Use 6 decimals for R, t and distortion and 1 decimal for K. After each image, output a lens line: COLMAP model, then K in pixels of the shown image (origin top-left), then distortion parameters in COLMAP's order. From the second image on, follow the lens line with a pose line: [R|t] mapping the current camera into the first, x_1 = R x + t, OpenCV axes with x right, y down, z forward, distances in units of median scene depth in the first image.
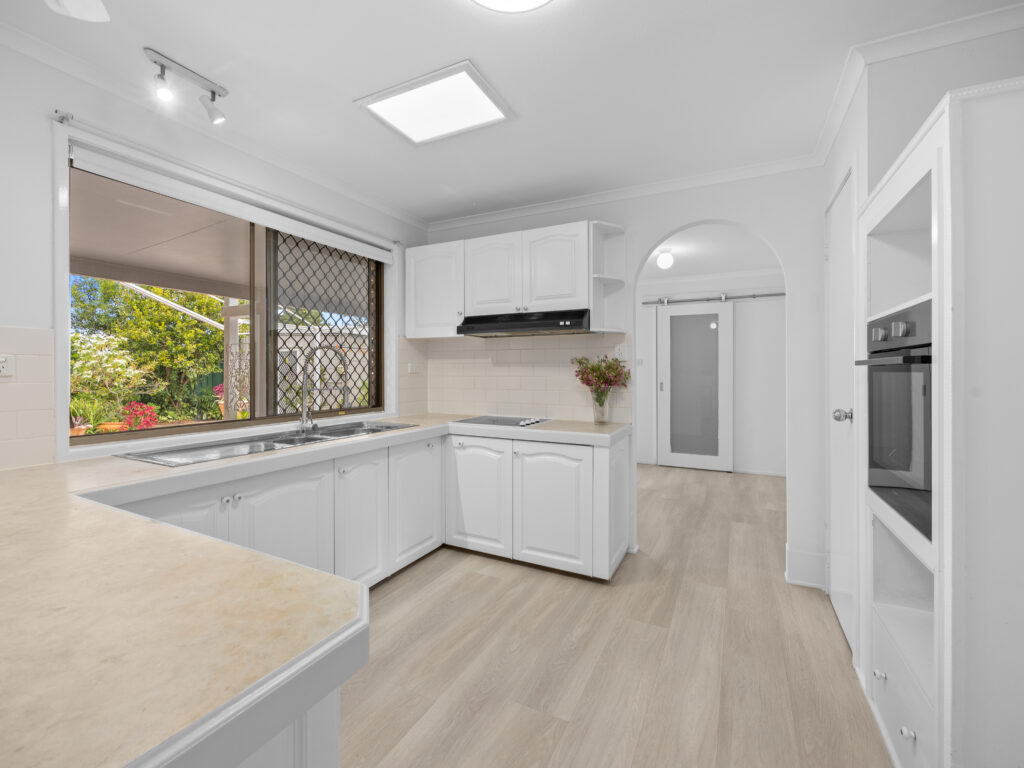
lens RADIAL K [[440.2, 0, 507.6], [0, 440.2, 378.1], [0, 0, 1]] dist [-0.001968, 0.001077]
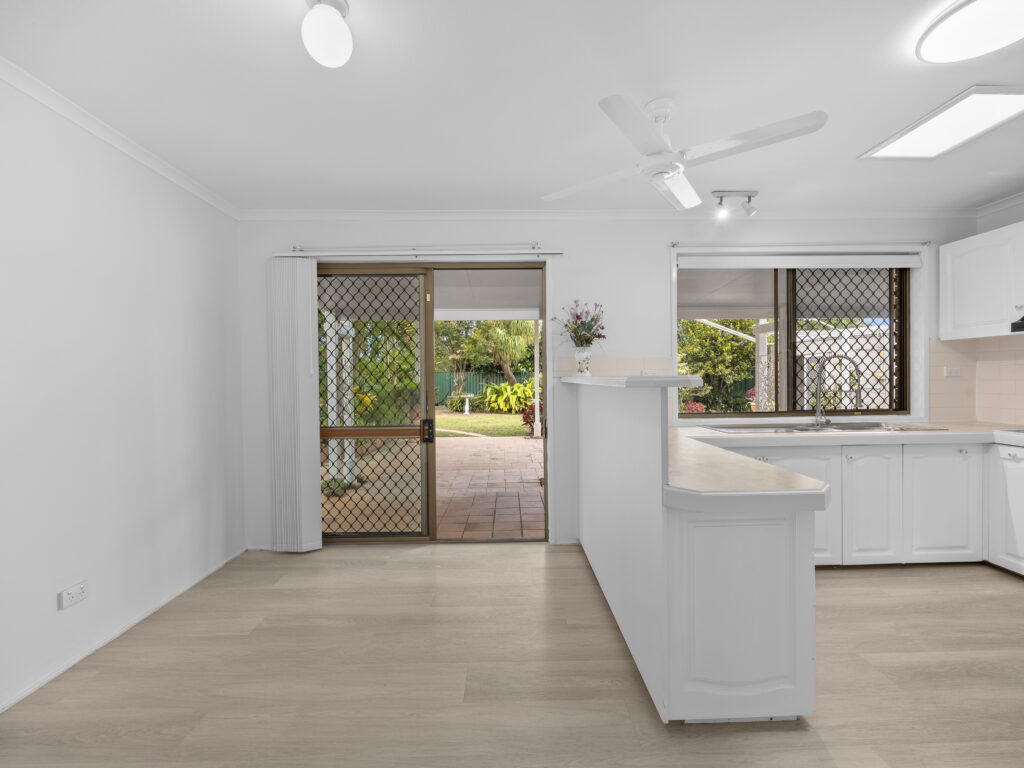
lens RADIAL K [[440.2, 0, 510.1], [0, 440.2, 379.9], [0, 0, 1]] dist [-0.001968, 0.001077]
pose [[0.472431, -0.006905, -0.881340, 0.174472], [-0.001135, 0.999964, -0.008443, 0.004127], [0.881367, 0.004989, 0.472406, -0.280580]]
